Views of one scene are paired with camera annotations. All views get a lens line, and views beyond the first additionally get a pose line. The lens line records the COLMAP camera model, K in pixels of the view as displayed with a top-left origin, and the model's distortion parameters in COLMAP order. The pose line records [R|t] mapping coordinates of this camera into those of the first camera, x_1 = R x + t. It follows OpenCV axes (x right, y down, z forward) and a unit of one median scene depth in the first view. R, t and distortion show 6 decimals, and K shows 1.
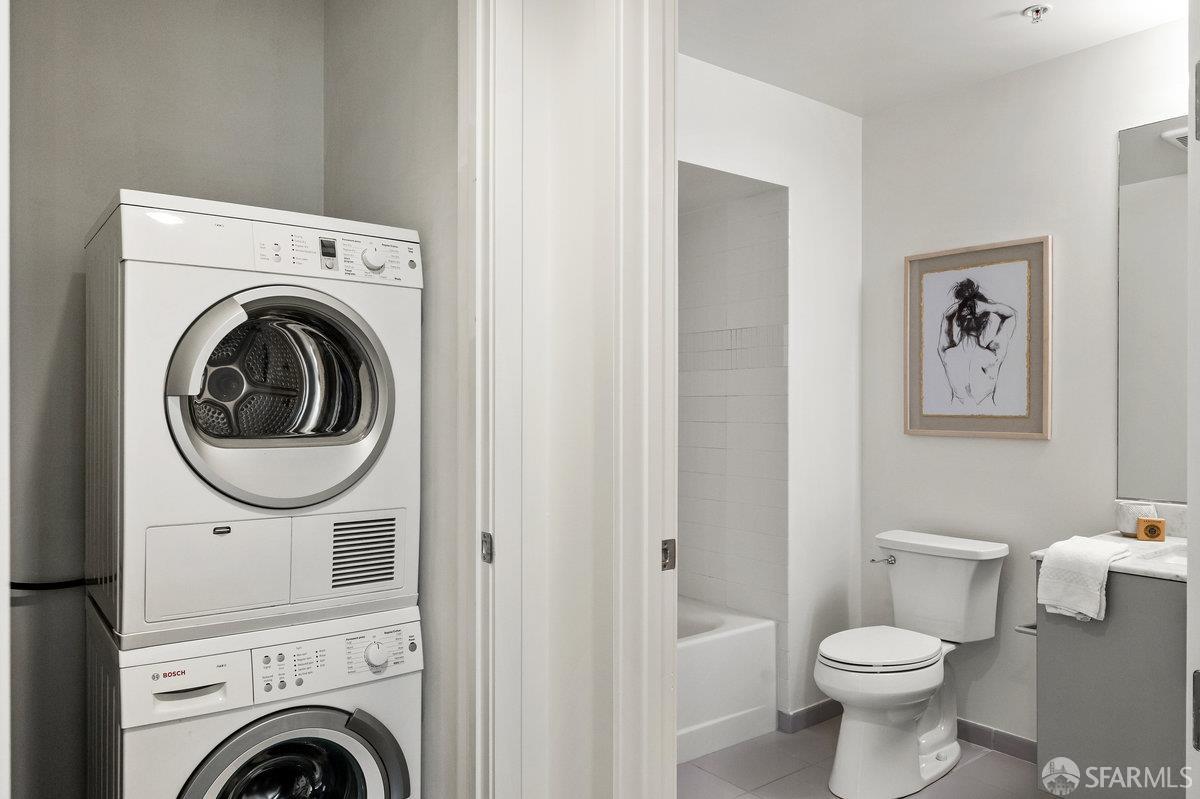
lens RADIAL K [[829.4, 0, 600.0], [0, 829.4, 399.5], [0, 0, 1]] dist [-0.003742, -0.001949]
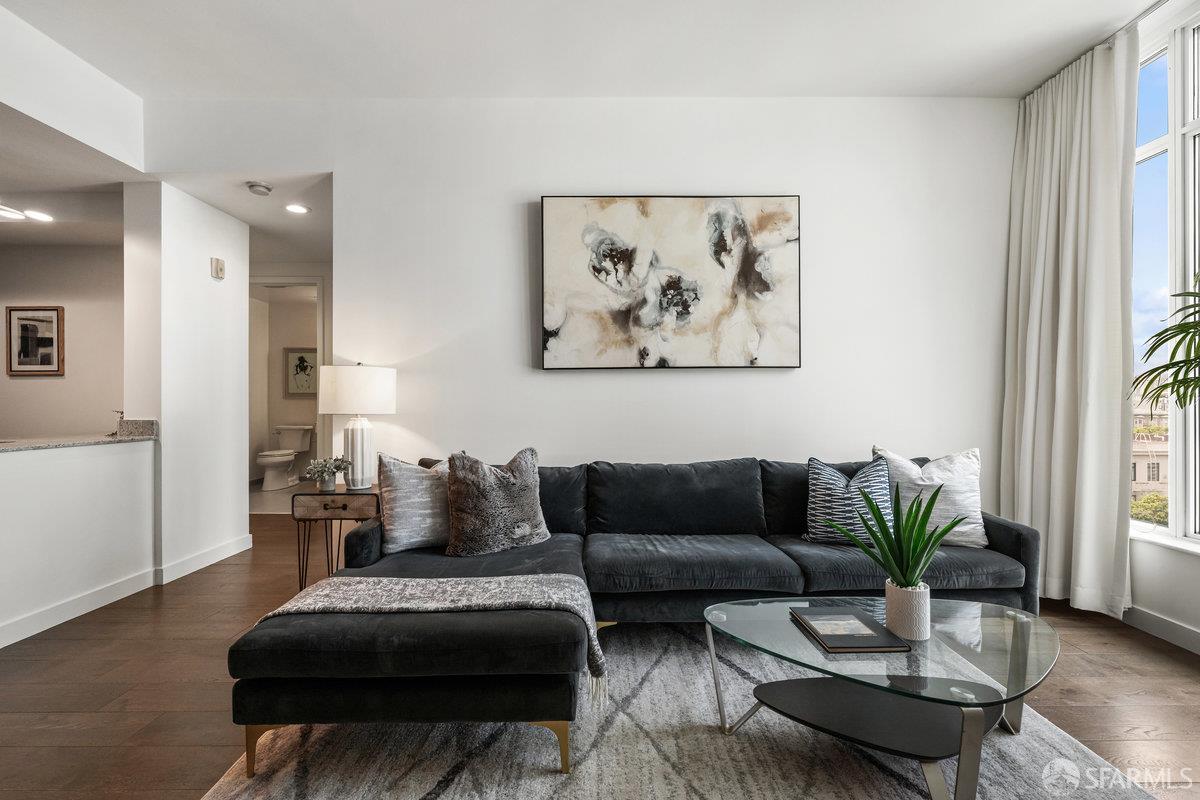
lens RADIAL K [[516.7, 0, 600.0], [0, 516.7, 400.0], [0, 0, 1]] dist [-0.001729, 0.000262]
pose [[0.609481, -0.001378, 0.792800, -0.576442], [0.001357, 0.999999, 0.000695, 0.051651], [-0.792800, 0.000652, 0.609482, -1.469110]]
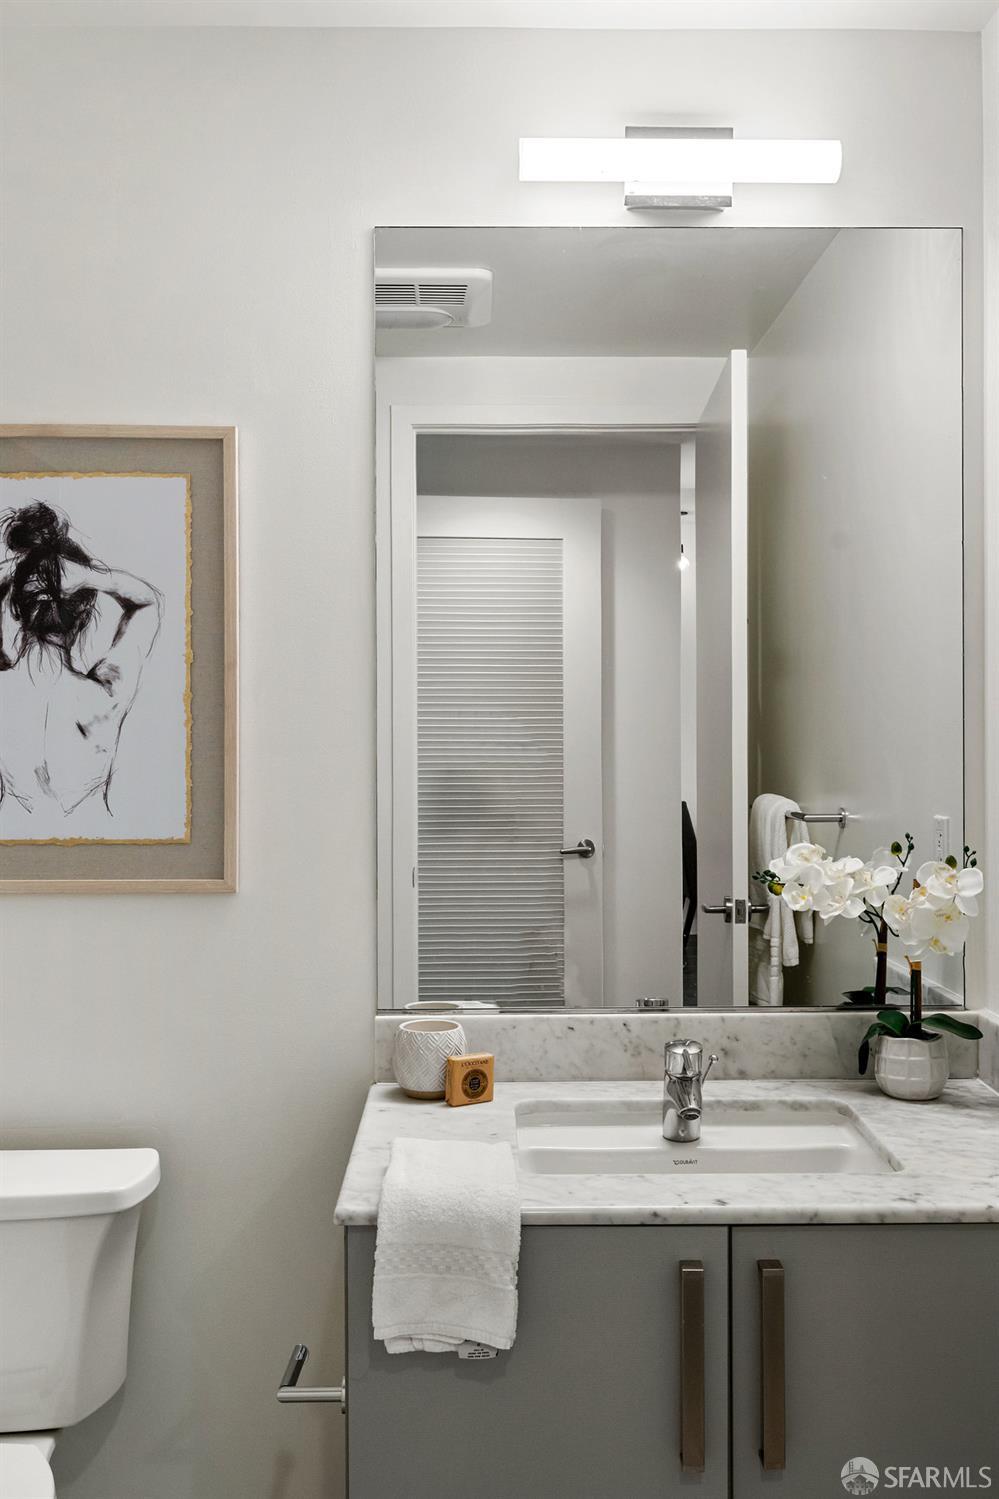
lens RADIAL K [[1518.9, 0, 500.5], [0, 1518.9, 724.8], [0, 0, 1]] dist [0.000673, 0.003543]
pose [[0.597865, -0.001820, 0.801595, -0.017380], [0.000286, 0.999998, 0.002057, -0.039322], [-0.801597, -0.001001, 0.597864, 0.380852]]
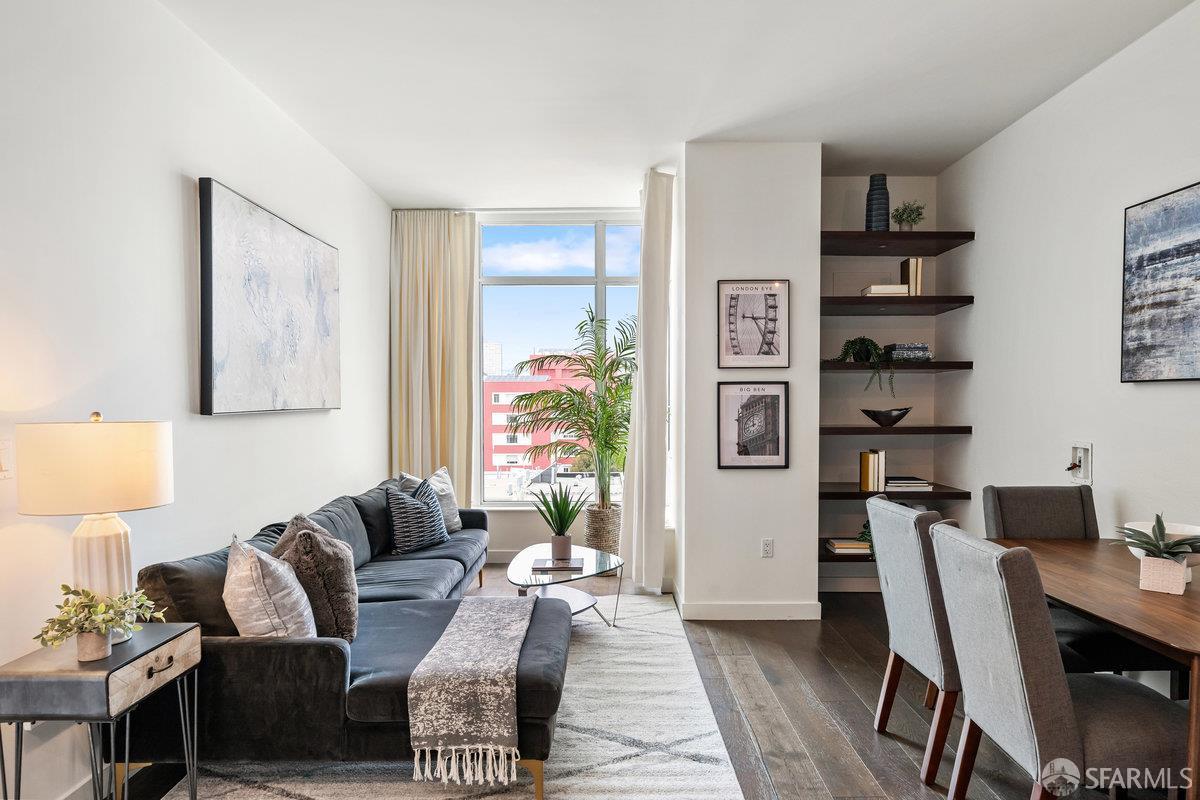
lens RADIAL K [[740.7, 0, 602.6], [0, 740.7, 420.2], [0, 0, 1]] dist [0.001377, 0.000752]
pose [[-0.786003, -0.016488, 0.618003, -0.940189], [-0.000886, 0.999673, 0.025543, -0.026788], [-0.618222, 0.019529, -0.785761, -0.284800]]
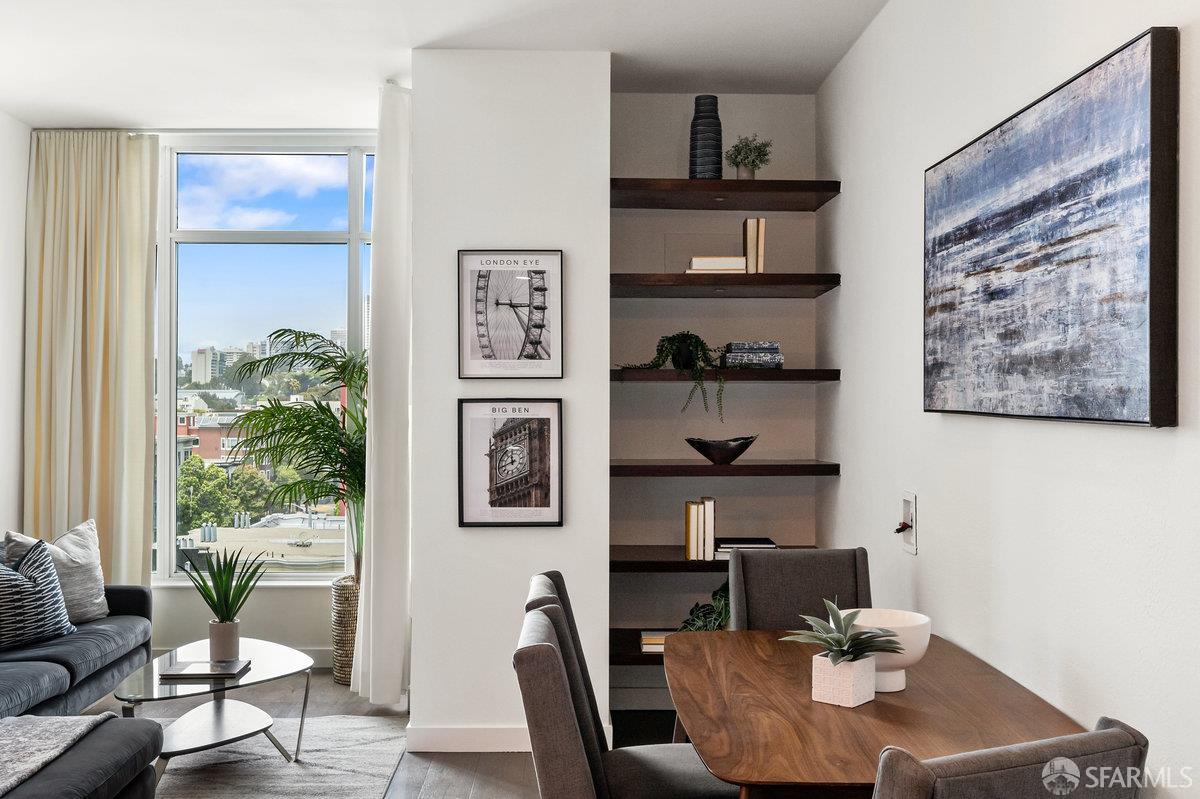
lens RADIAL K [[1215.9, 0, 600.0], [0, 1215.9, 399.5], [0, 0, 1]] dist [0.000673, 0.003543]
pose [[-0.802897, -0.003159, 0.596109, -1.347020], [-0.004171, 0.999991, -0.000318, -0.065208], [-0.596103, -0.002742, -0.802903, -0.380431]]
